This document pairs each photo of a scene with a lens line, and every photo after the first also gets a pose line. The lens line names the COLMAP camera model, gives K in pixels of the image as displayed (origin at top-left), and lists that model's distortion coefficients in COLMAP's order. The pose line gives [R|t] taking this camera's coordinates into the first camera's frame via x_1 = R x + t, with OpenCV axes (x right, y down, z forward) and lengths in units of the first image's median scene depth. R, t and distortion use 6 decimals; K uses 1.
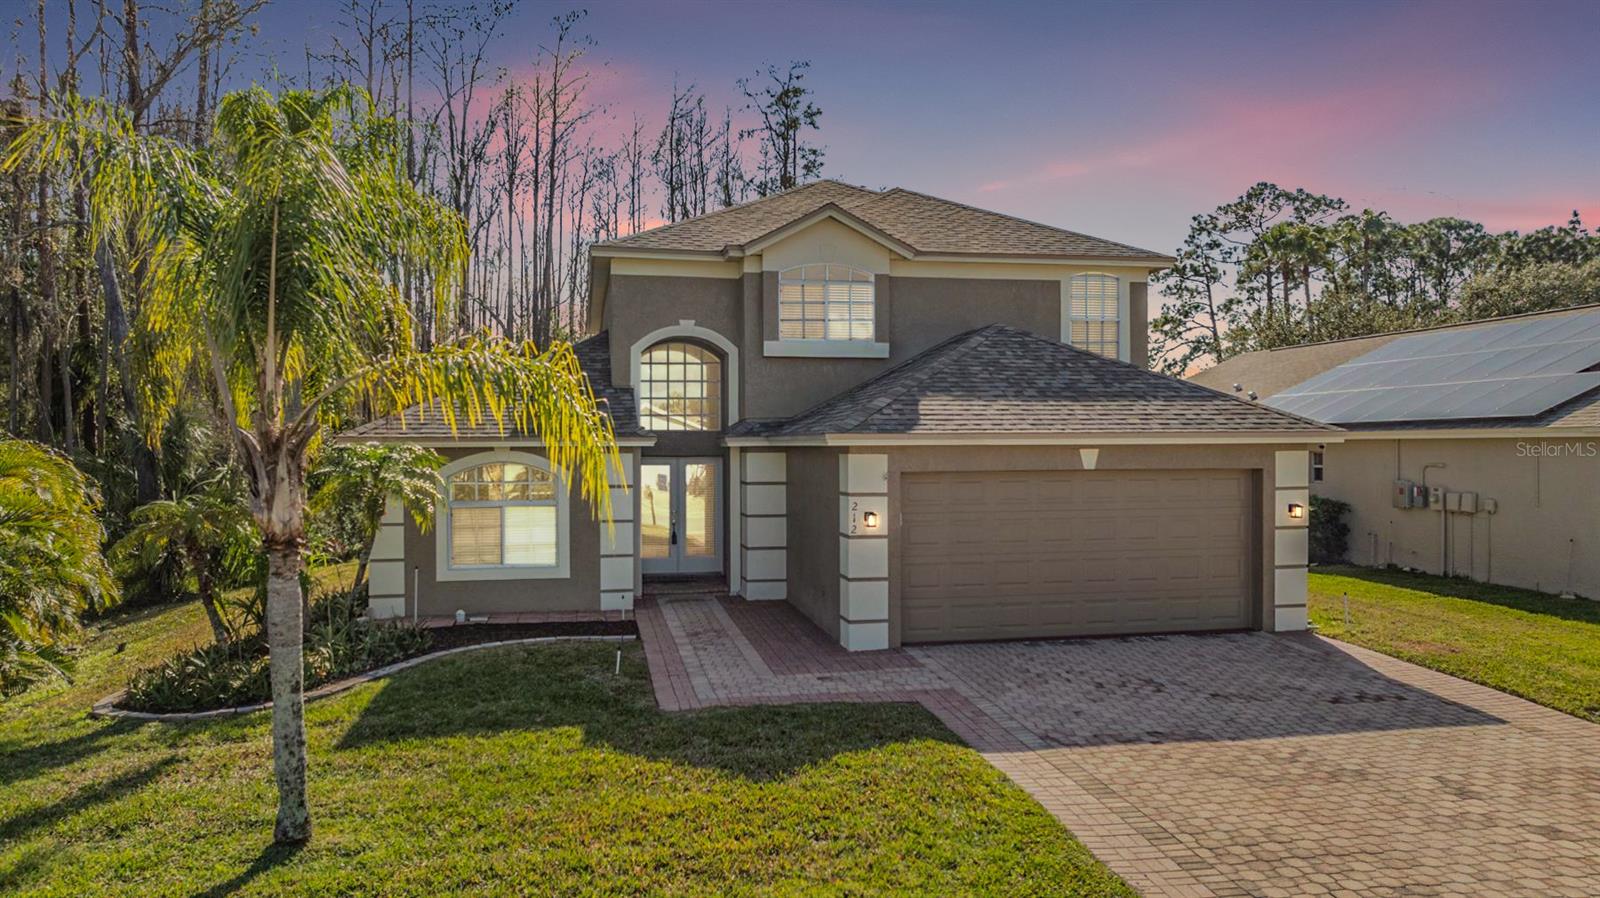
lens RADIAL K [[1131.9, 0, 800.0], [0, 1131.9, 449.0], [0, 0, 1]] dist [-0.016120, -0.000330]
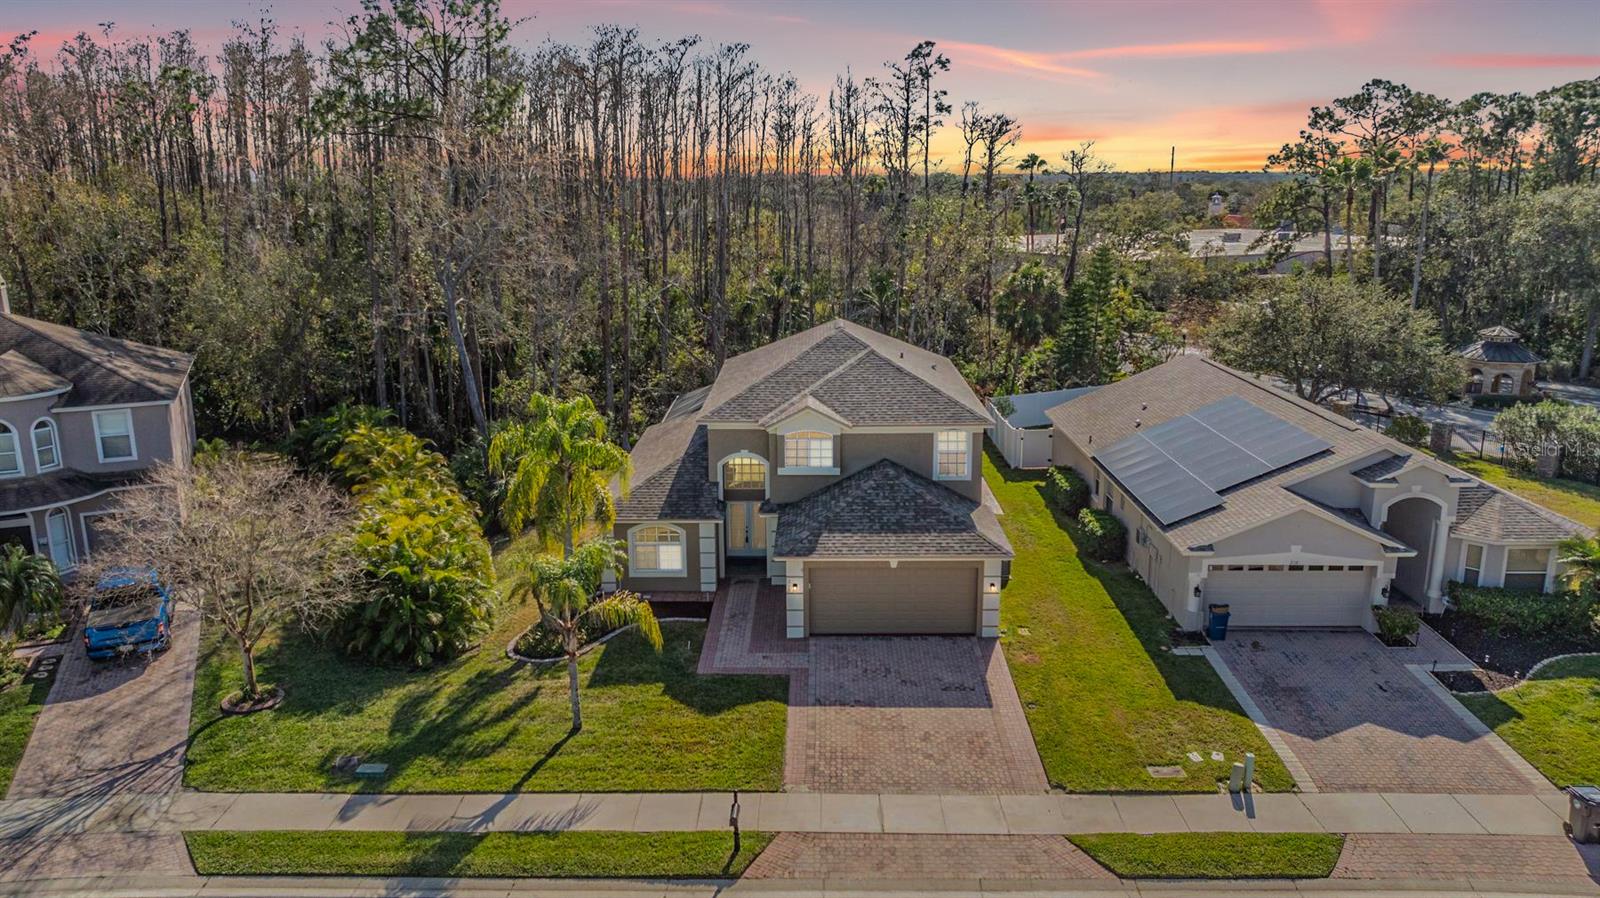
lens RADIAL K [[1131.9, 0, 800.0], [0, 1131.9, 449.0], [0, 0, 1]] dist [-0.016120, -0.000330]
pose [[0.978463, 0.042980, -0.201898, 0.538396], [0.005050, 0.972807, 0.231564, -0.771255], [0.206360, -0.227596, 0.951638, -1.200162]]
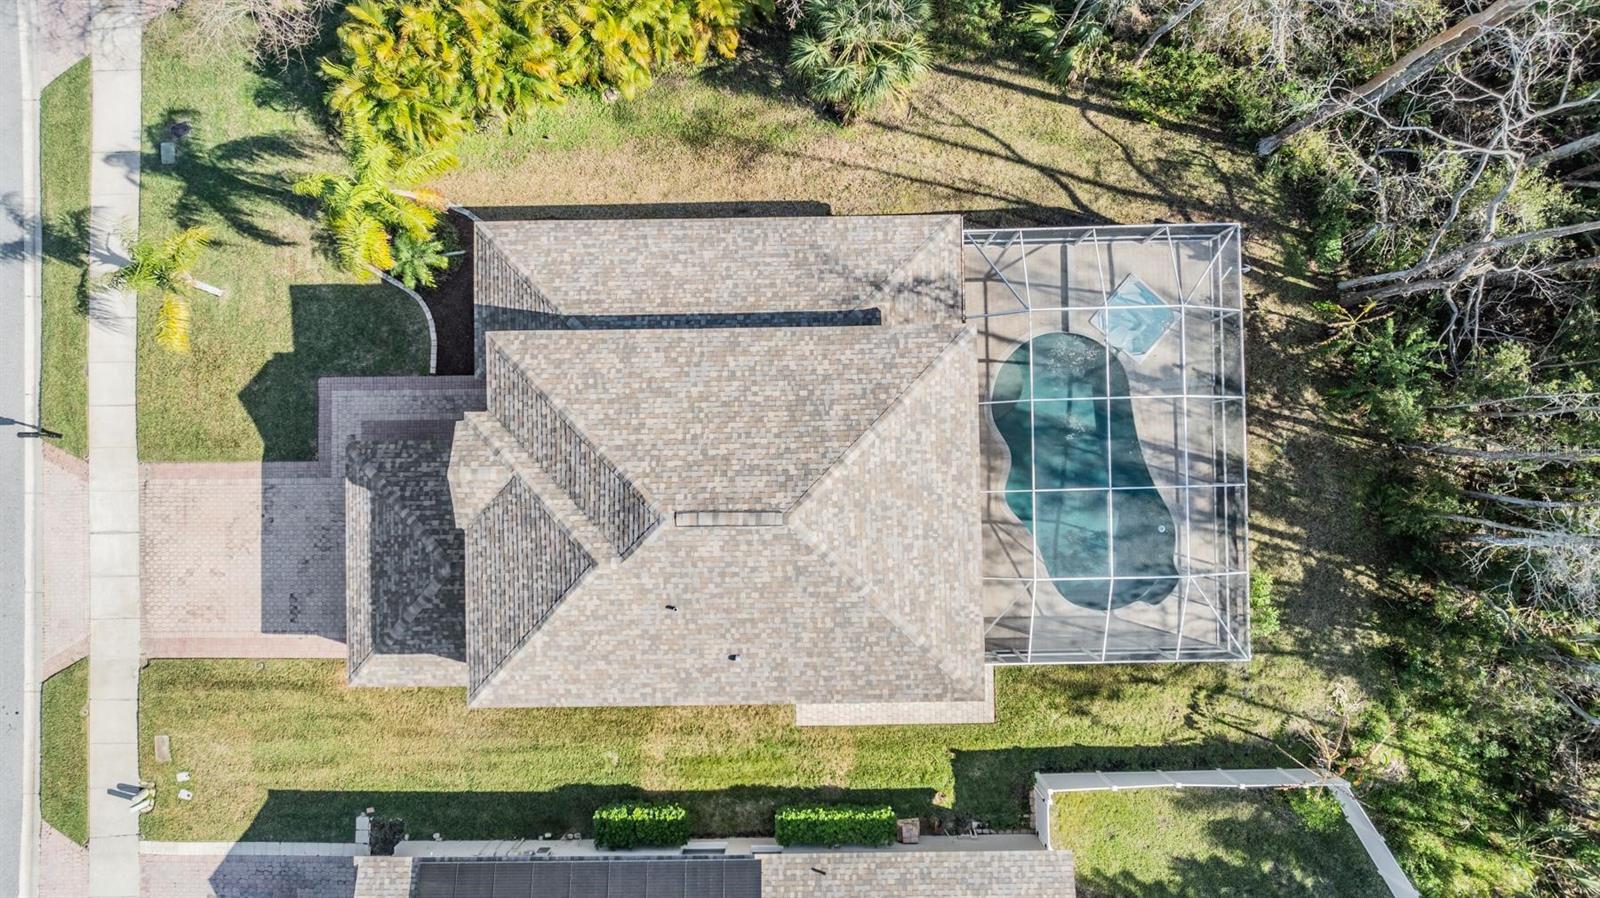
lens RADIAL K [[1110.8, 0, 790.9], [0, 1110.8, 455.7], [0, 0, 1]] dist [-0.004649, 0.004675]
pose [[-0.179280, 0.983690, -0.014584, -0.076091], [0.013293, 0.017245, 0.999763, -2.269629], [0.983708, 0.179043, -0.016167, 1.880872]]
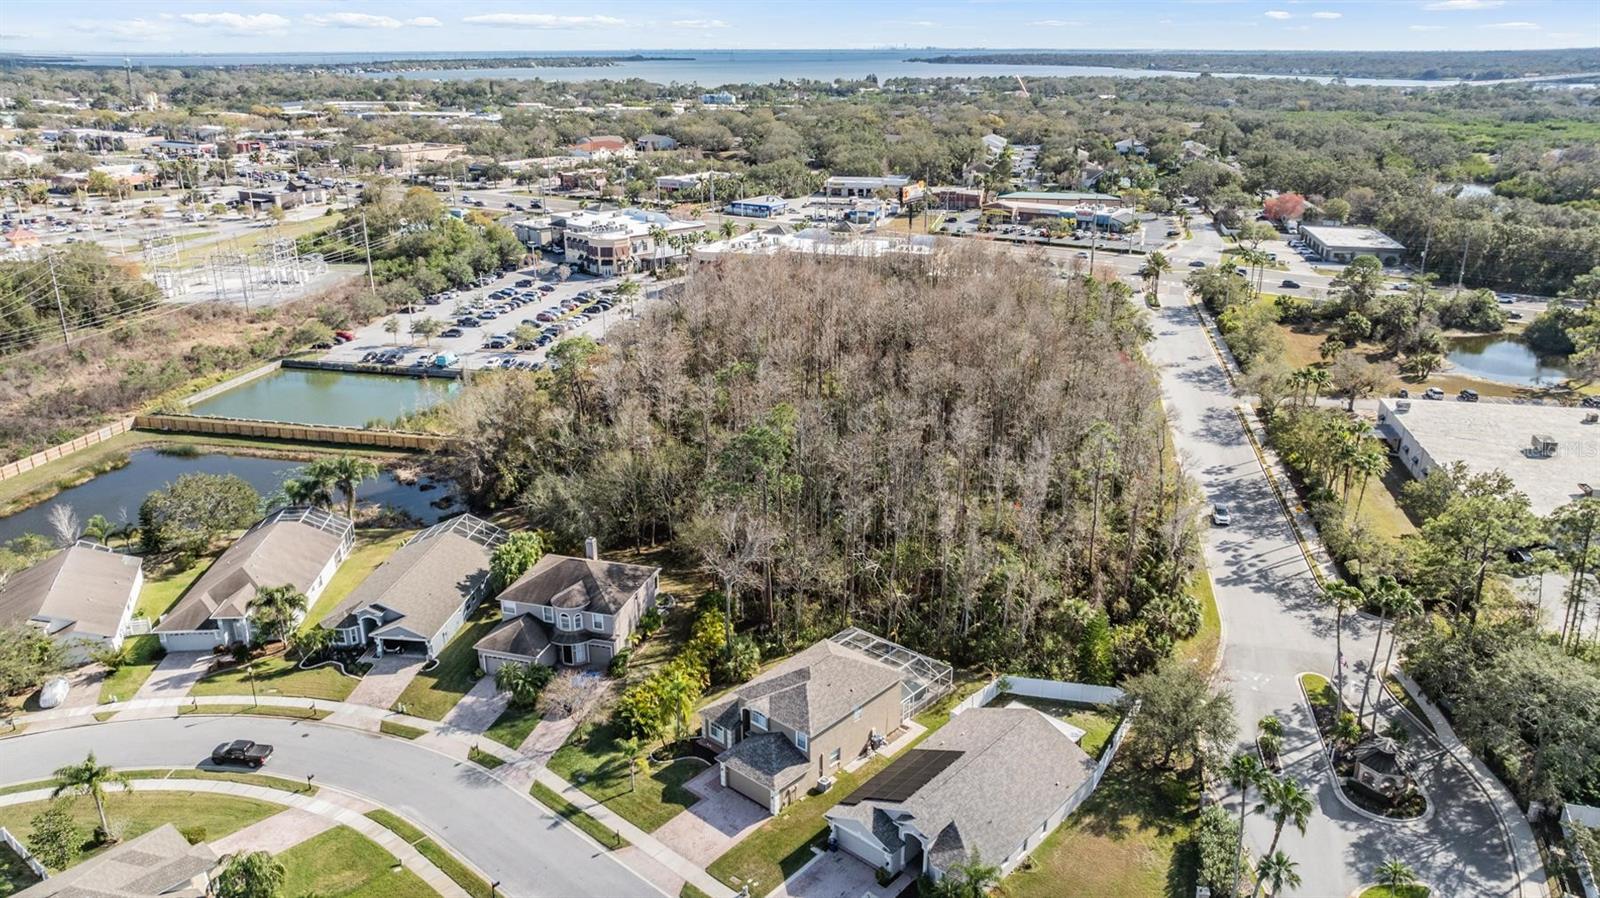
lens RADIAL K [[1131.9, 0, 800.0], [0, 1131.9, 449.0], [0, 0, 1]] dist [-0.016120, -0.000330]
pose [[0.610935, 0.265899, -0.745692, 4.907553], [-0.009030, 0.944189, 0.329281, -4.010249], [0.791630, -0.194435, 0.579239, -2.214478]]
